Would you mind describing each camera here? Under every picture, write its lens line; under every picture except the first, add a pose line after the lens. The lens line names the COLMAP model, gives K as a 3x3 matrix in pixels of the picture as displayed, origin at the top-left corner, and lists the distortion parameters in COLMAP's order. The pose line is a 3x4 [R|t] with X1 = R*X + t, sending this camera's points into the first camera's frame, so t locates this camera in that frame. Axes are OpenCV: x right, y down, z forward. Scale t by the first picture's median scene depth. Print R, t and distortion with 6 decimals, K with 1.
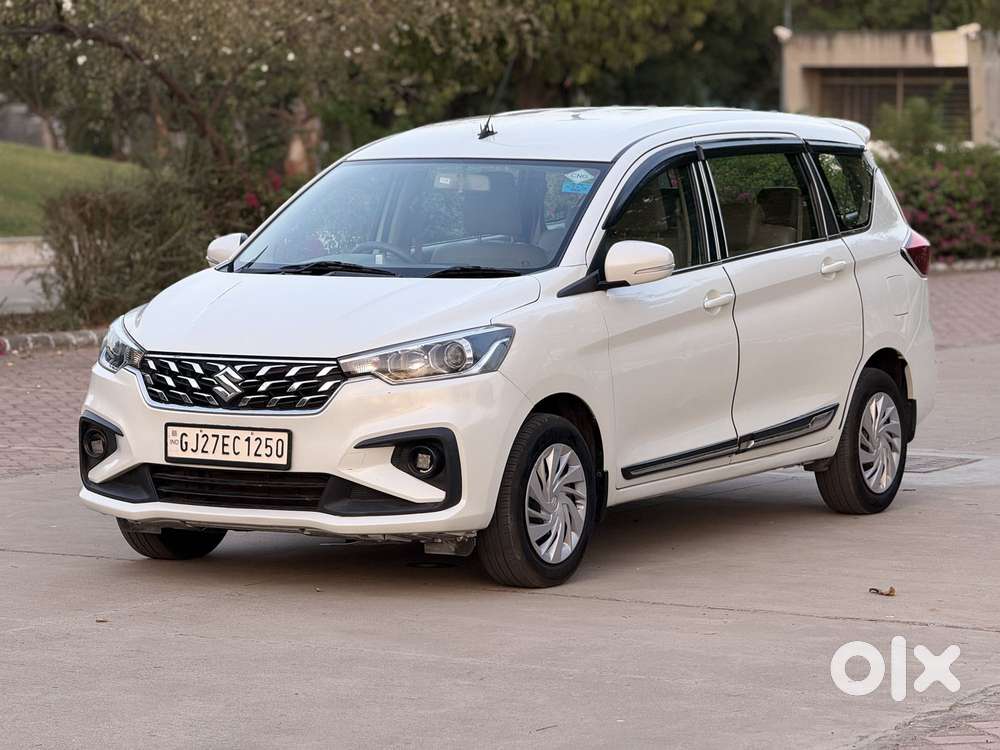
lens RADIAL K [[3558.5, 0, 500.0], [0, 3558.5, 375.0], [0, 0, 1]] dist [0.166856, 3.777797]
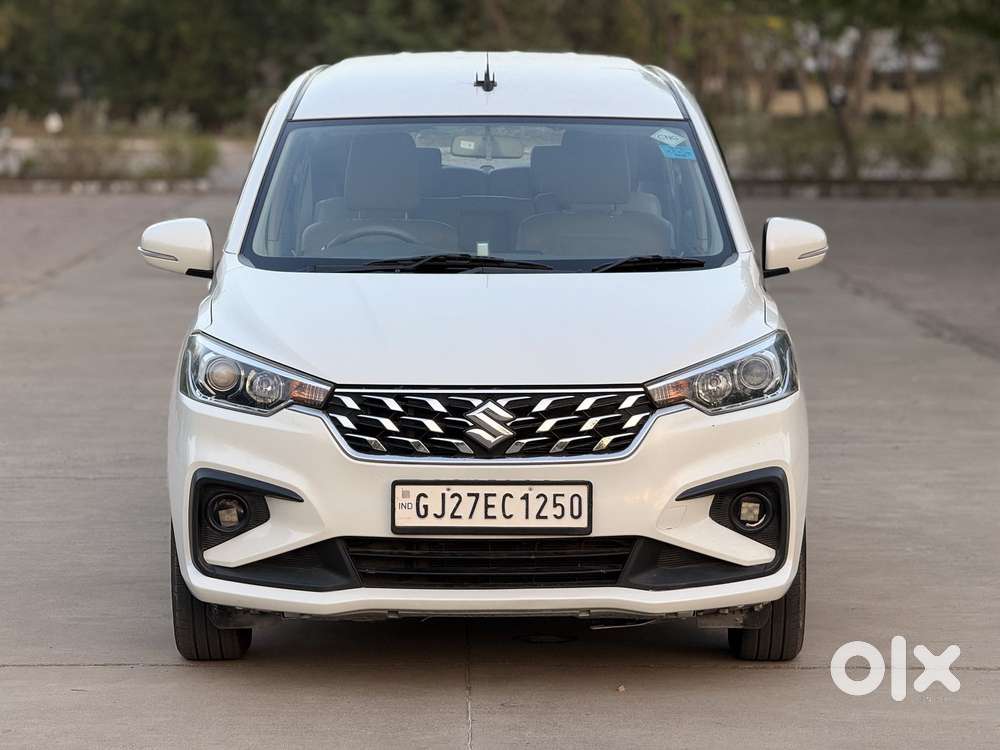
lens RADIAL K [[3558.5, 0, 500.0], [0, 3558.5, 375.0], [0, 0, 1]] dist [0.166856, 3.777797]
pose [[0.859988, -0.045745, 0.508261, -0.448757], [0.035974, 0.998931, 0.029039, -0.029150], [-0.509045, -0.006689, 0.860714, 0.353750]]
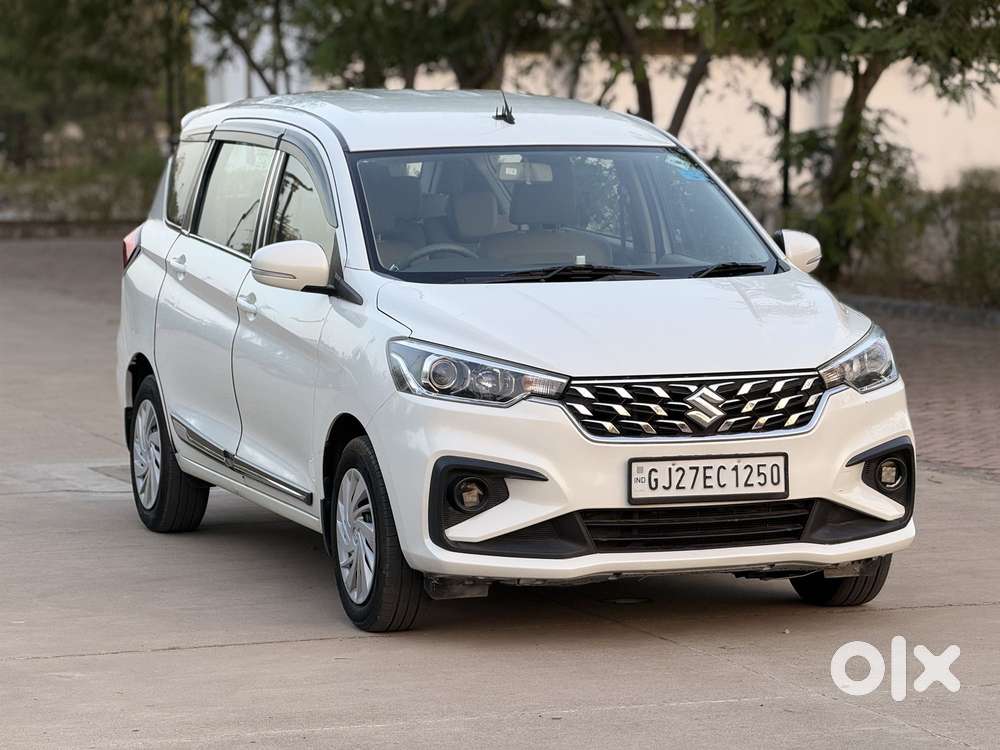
lens RADIAL K [[3558.5, 0, 500.0], [0, 3558.5, 375.0], [0, 0, 1]] dist [0.166856, 3.777797]
pose [[0.648556, -0.064310, 0.758446, -0.758136], [0.061580, 0.997591, 0.031930, -0.035662], [-0.758672, 0.025997, 0.650954, 0.469162]]
